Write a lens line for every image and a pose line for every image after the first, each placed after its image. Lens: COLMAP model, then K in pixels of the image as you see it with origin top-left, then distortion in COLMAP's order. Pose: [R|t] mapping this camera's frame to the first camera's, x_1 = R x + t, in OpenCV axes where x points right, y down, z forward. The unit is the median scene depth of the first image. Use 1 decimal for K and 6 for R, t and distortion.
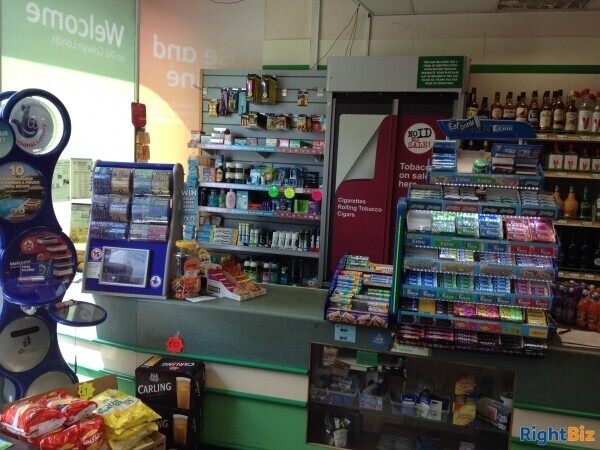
lens RADIAL K [[562.9, 0, 295.2], [0, 562.9, 223.9], [0, 0, 1]] dist [0.202084, -0.461239]
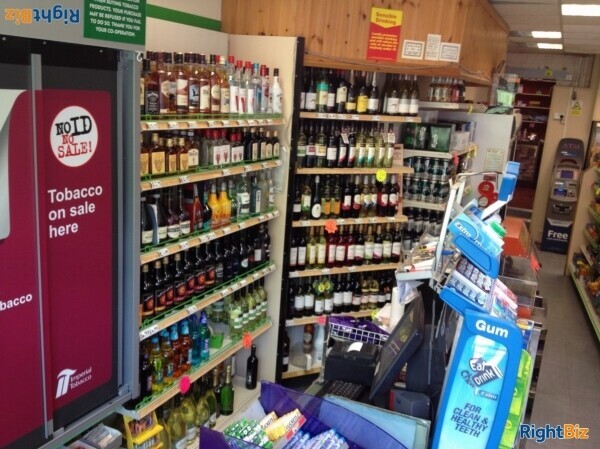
lens RADIAL K [[566.0, 0, 306.3], [0, 566.0, 233.3], [0, 0, 1]] dist [0.208437, -0.464339]
pose [[0.167576, -0.274357, 0.946914, -0.261550], [0.052501, 0.961617, 0.269326, -0.204239], [-0.984460, 0.004581, 0.175548, 0.749189]]
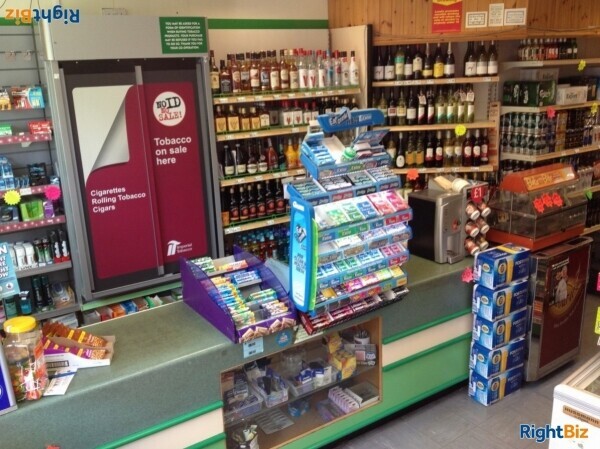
lens RADIAL K [[569.5, 0, 305.1], [0, 569.5, 234.0], [0, 0, 1]] dist [0.193532, -0.495865]
pose [[0.653103, -0.282396, 0.702644, -0.359460], [0.153902, 0.957999, 0.241974, -0.156398], [-0.741465, -0.049895, 0.669134, 0.226939]]
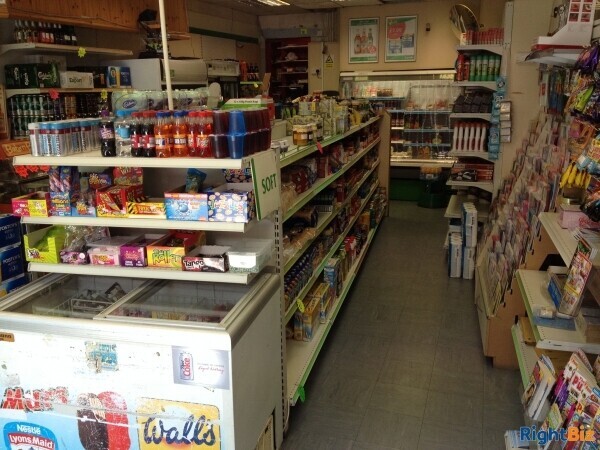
lens RADIAL K [[562.9, 0, 295.2], [0, 562.9, 223.9], [0, 0, 1]] dist [0.202084, -0.461239]
pose [[0.106711, -0.277748, 0.954709, -0.309472], [0.136446, 0.955198, 0.262639, -0.017440], [-0.984883, 0.102240, 0.139828, 0.016450]]
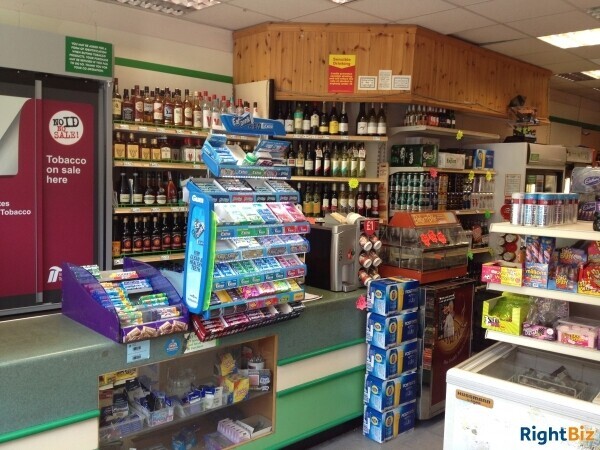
lens RADIAL K [[569.8, 0, 300.0], [0, 569.8, 225.0], [0, 0, 1]] dist [0.204224, -0.484939]
pose [[0.527279, -0.105820, 0.843077, -0.386911], [0.093587, 0.993411, 0.066157, -0.027110], [-0.844522, 0.044018, 0.533708, 0.228821]]
